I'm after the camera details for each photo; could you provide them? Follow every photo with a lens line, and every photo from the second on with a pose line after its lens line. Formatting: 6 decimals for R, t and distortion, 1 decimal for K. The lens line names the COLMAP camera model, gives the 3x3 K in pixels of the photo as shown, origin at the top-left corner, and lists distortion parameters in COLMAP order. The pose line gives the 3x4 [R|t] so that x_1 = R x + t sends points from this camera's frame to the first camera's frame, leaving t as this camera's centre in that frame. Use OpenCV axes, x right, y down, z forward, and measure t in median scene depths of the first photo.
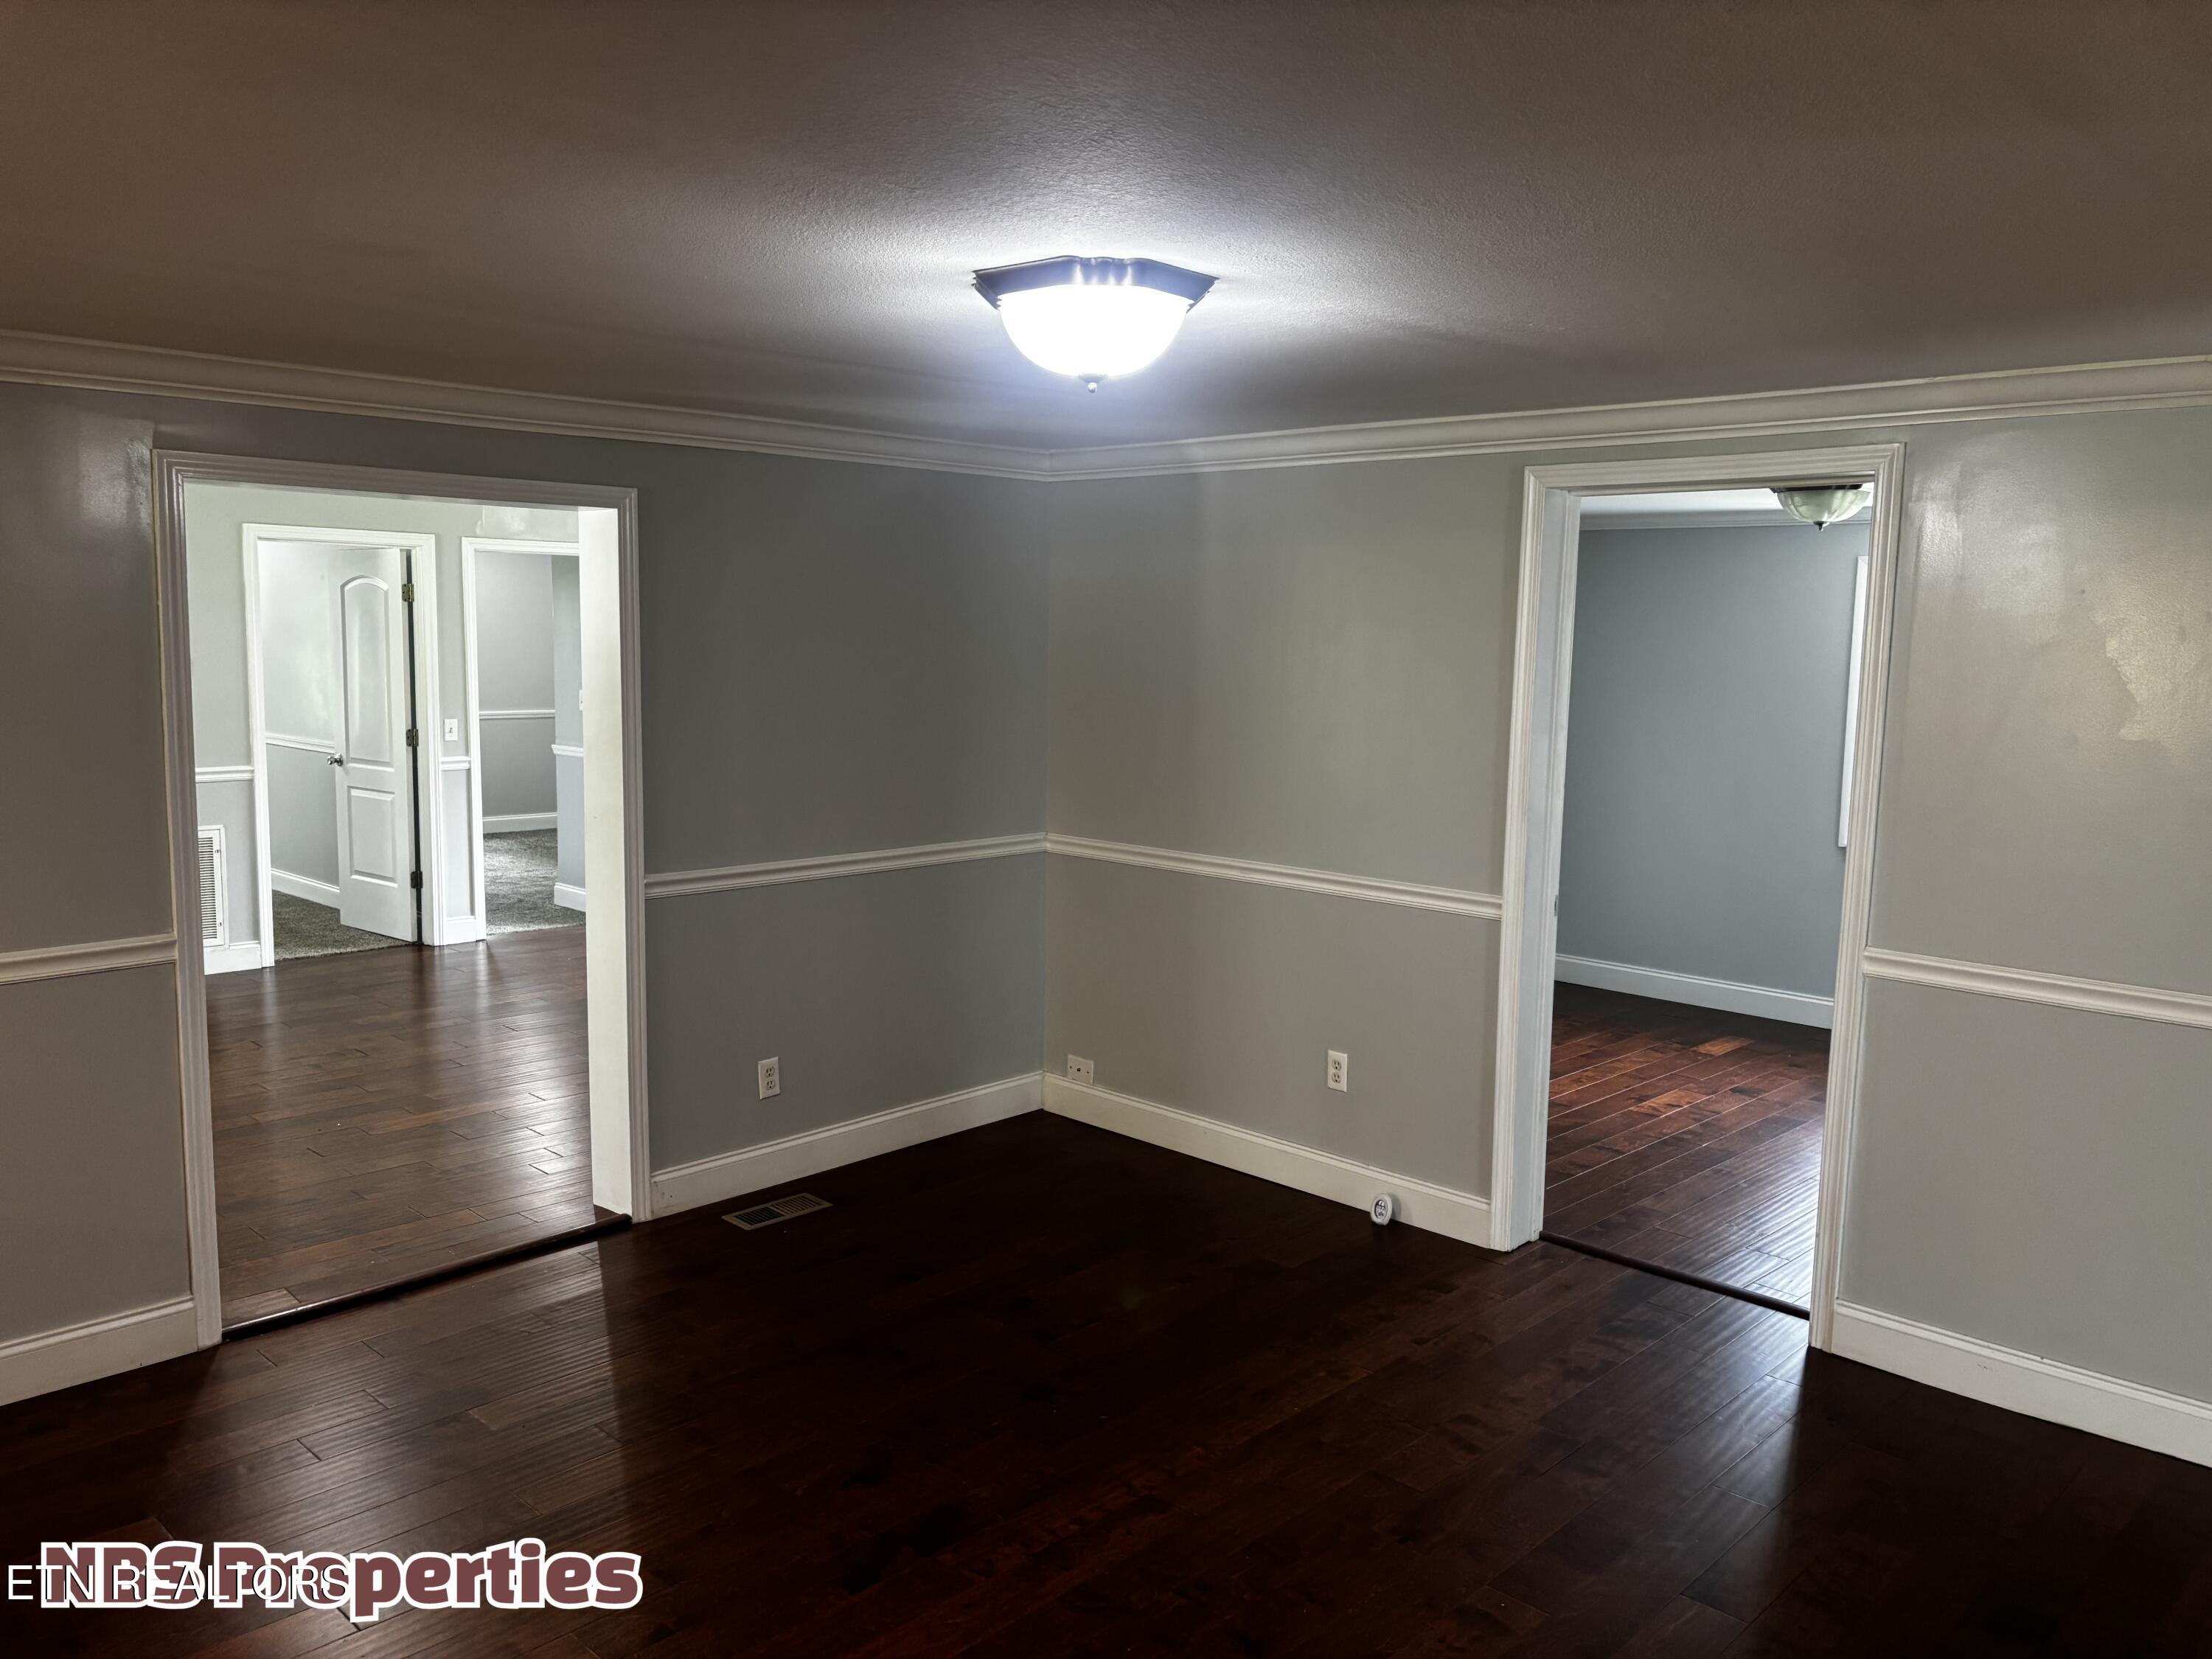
lens RADIAL K [[1704.5, 0, 1101.8], [0, 1704.5, 895.9], [0, 0, 1]] dist [0.037316, 0.000559]
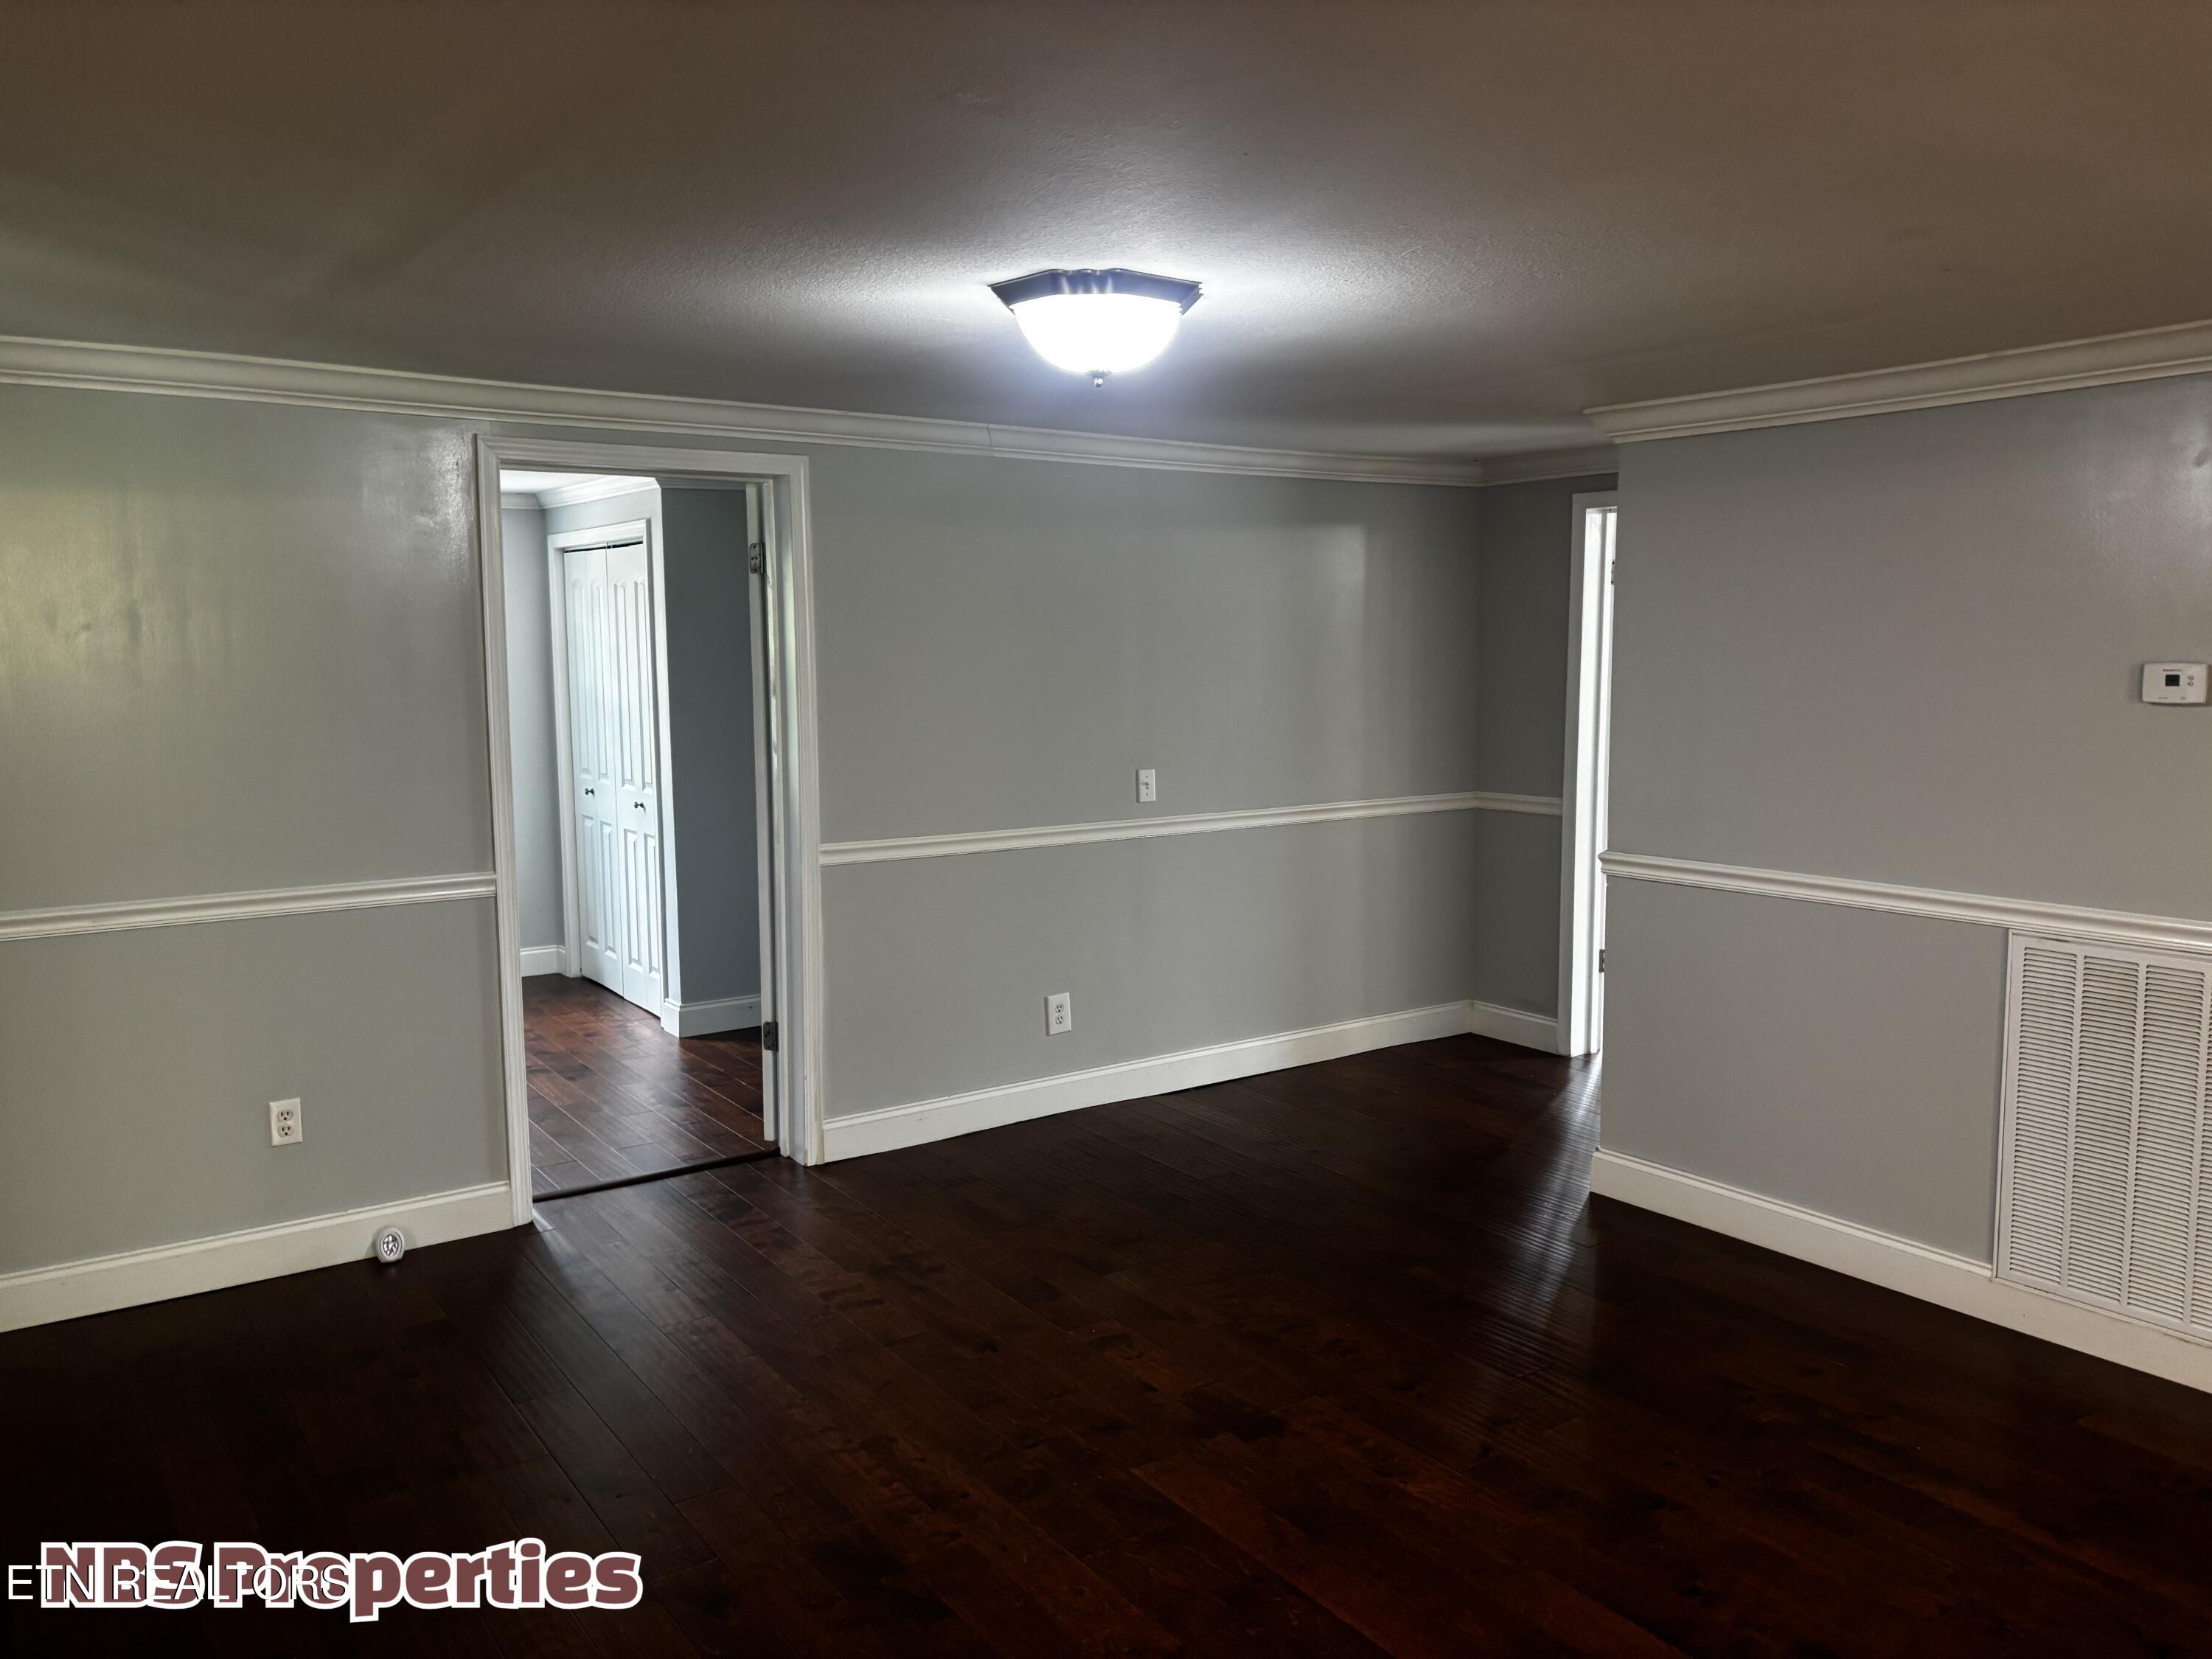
lens RADIAL K [[1664.1, 0, 1108.0], [0, 1664.1, 839.7], [0, 0, 1]] dist [0.142930, -0.247354]
pose [[0.204414, -0.138762, 0.969000, -0.786348], [0.170609, 0.979801, 0.104318, -0.072809], [-0.963902, 0.143996, 0.223959, 0.529365]]
